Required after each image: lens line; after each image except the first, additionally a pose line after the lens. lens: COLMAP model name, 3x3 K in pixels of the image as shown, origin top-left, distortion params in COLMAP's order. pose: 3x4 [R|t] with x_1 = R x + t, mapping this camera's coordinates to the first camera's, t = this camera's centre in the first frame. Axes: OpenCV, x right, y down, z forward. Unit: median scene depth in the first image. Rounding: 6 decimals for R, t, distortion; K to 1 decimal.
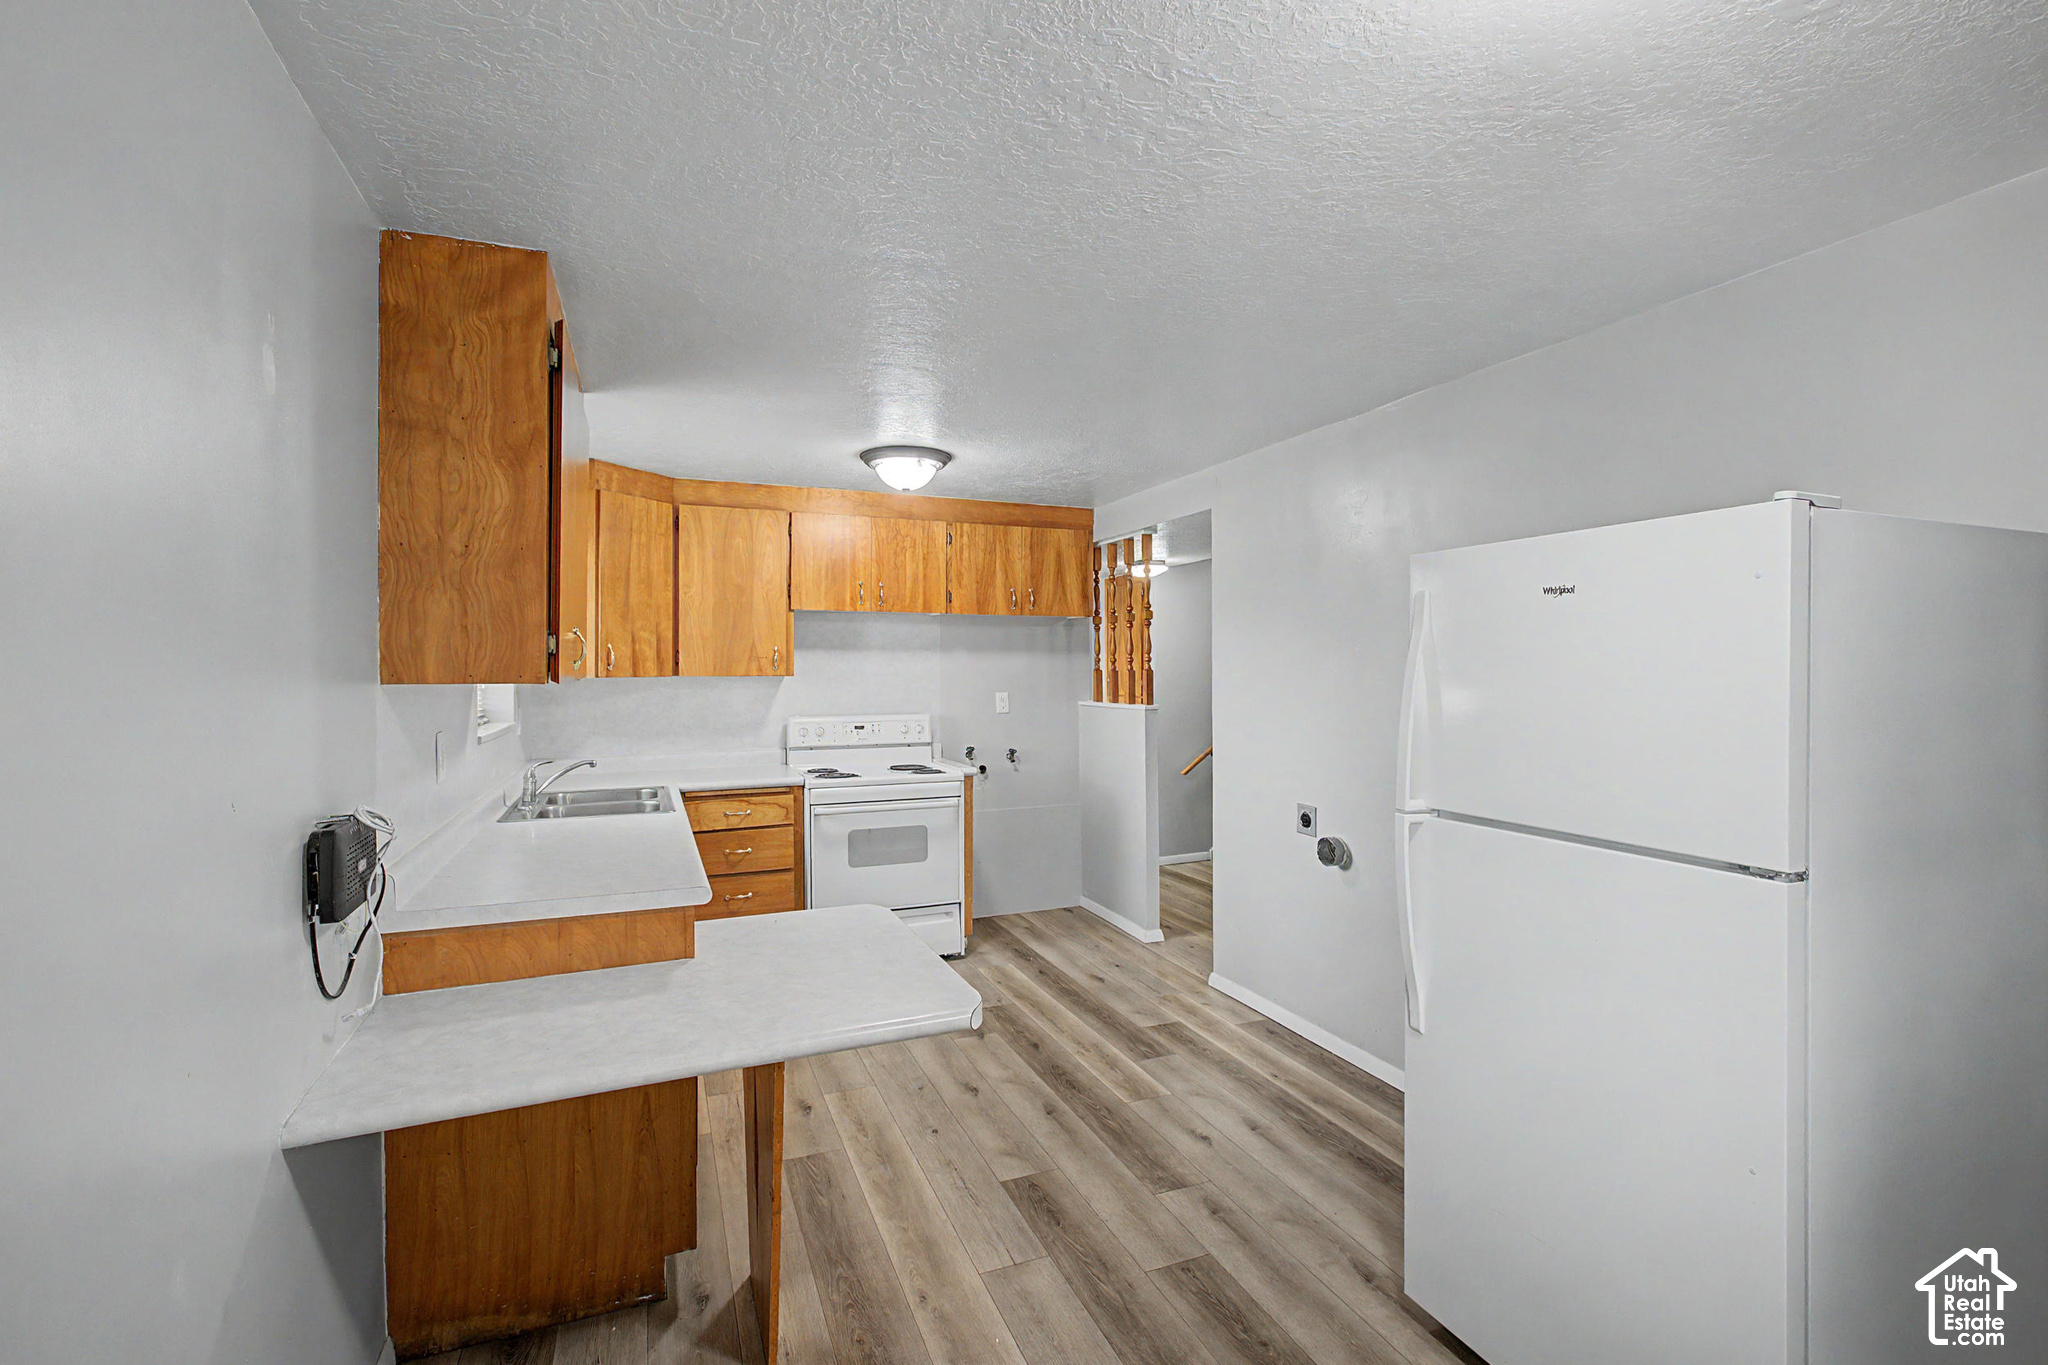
lens RADIAL K [[924.0, 0, 1024.8], [0, 924.0, 672.1], [0, 0, 1]] dist [-0.000139, 0.000311]
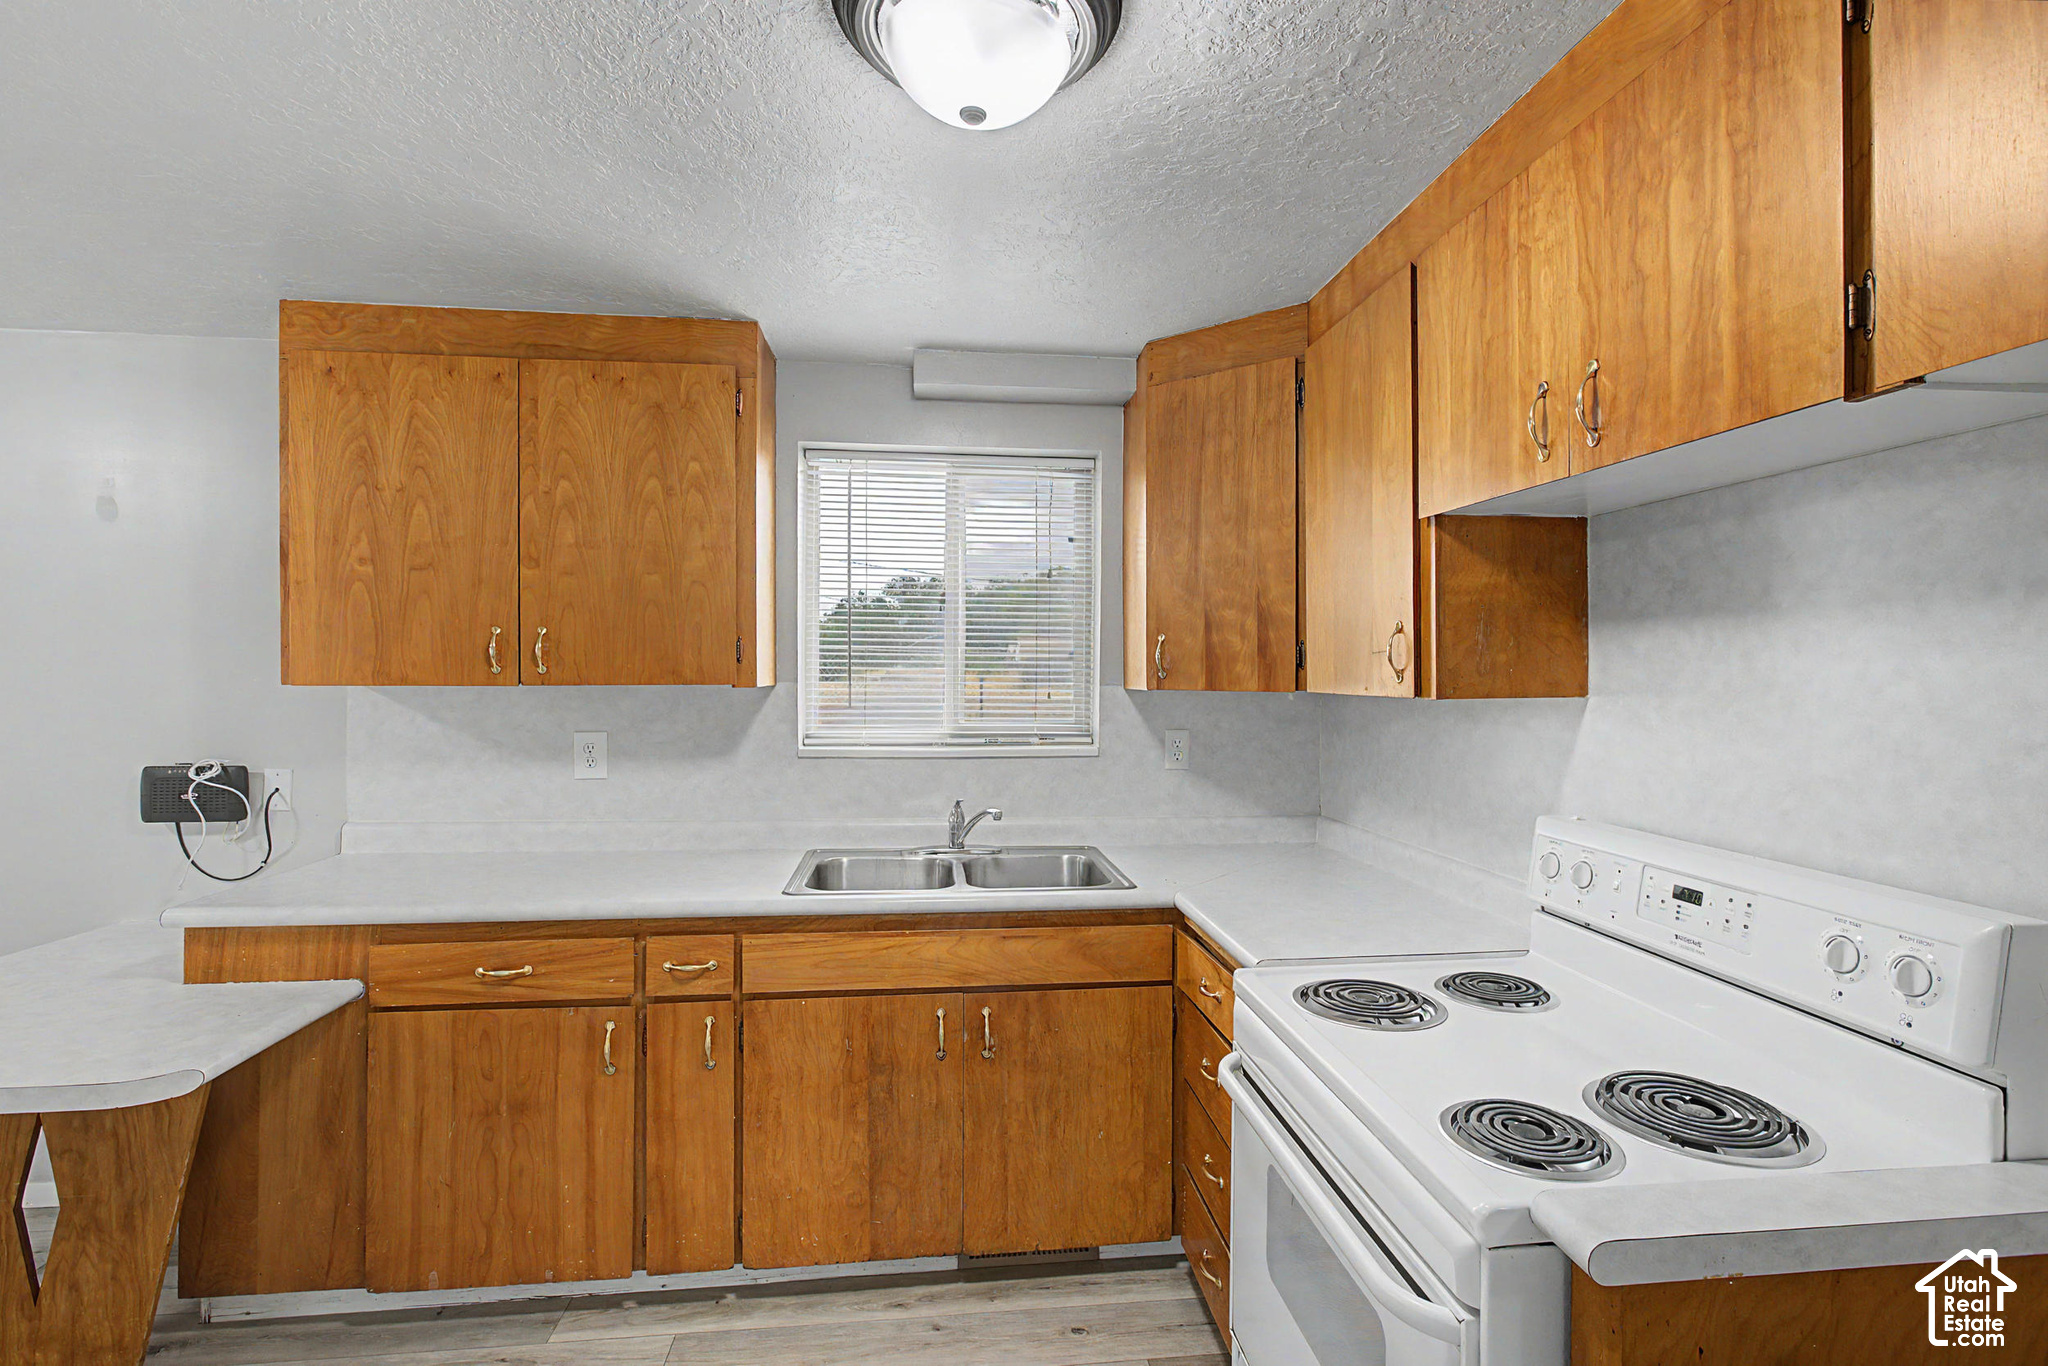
lens RADIAL K [[924.0, 0, 1023.6], [0, 924.0, 674.2], [0, 0, 1]] dist [-0.000139, 0.000311]
pose [[-0.280264, 0.004600, -0.959912, 0.159693], [-0.005258, 0.999966, 0.006327, -0.007086], [0.959909, 0.006821, -0.280230, 1.029131]]
